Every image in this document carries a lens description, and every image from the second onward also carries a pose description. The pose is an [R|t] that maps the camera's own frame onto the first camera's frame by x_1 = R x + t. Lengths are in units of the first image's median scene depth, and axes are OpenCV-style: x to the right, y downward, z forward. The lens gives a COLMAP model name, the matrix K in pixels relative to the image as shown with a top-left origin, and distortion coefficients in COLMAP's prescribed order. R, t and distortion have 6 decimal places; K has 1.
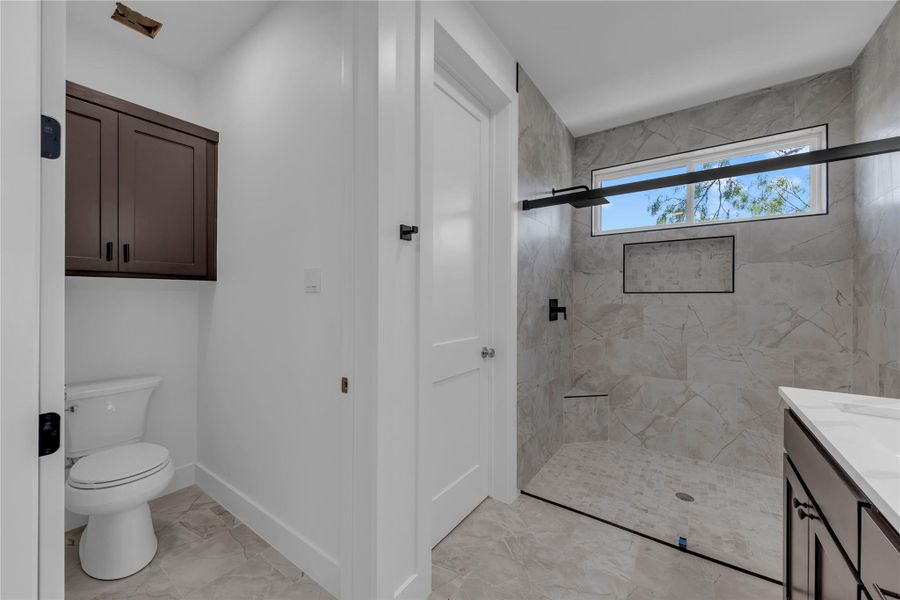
lens RADIAL K [[344.3, 0, 448.9], [0, 344.3, 297.1], [0, 0, 1]] dist [-0.000364, -0.000394]
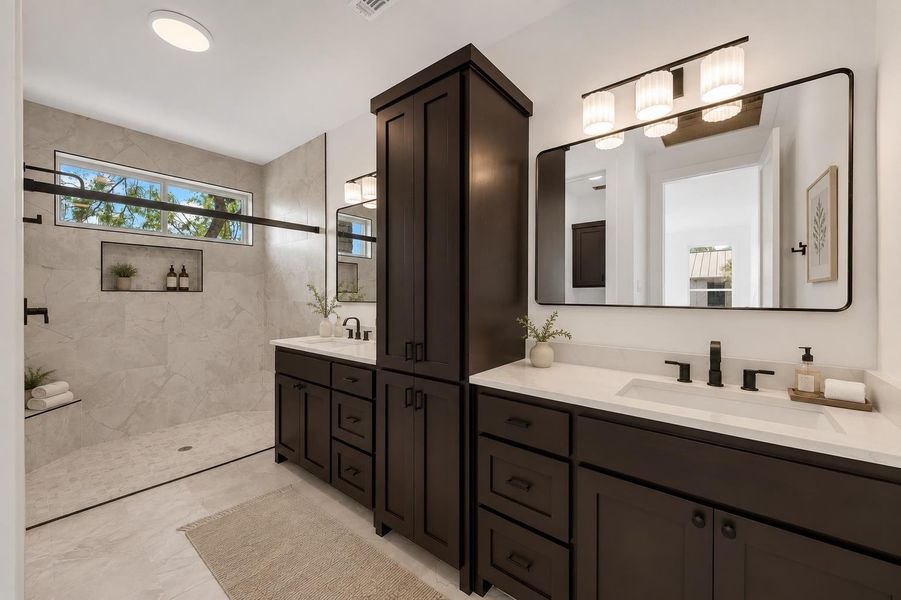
lens RADIAL K [[344.7, 0, 449.4], [0, 344.7, 297.1], [0, 0, 1]] dist [-0.000364, -0.000394]
pose [[0.059095, -0.008900, 0.998213, -0.477664], [-0.000327, 0.999960, 0.008935, -0.004046], [-0.998252, -0.000855, 0.059090, -0.063643]]
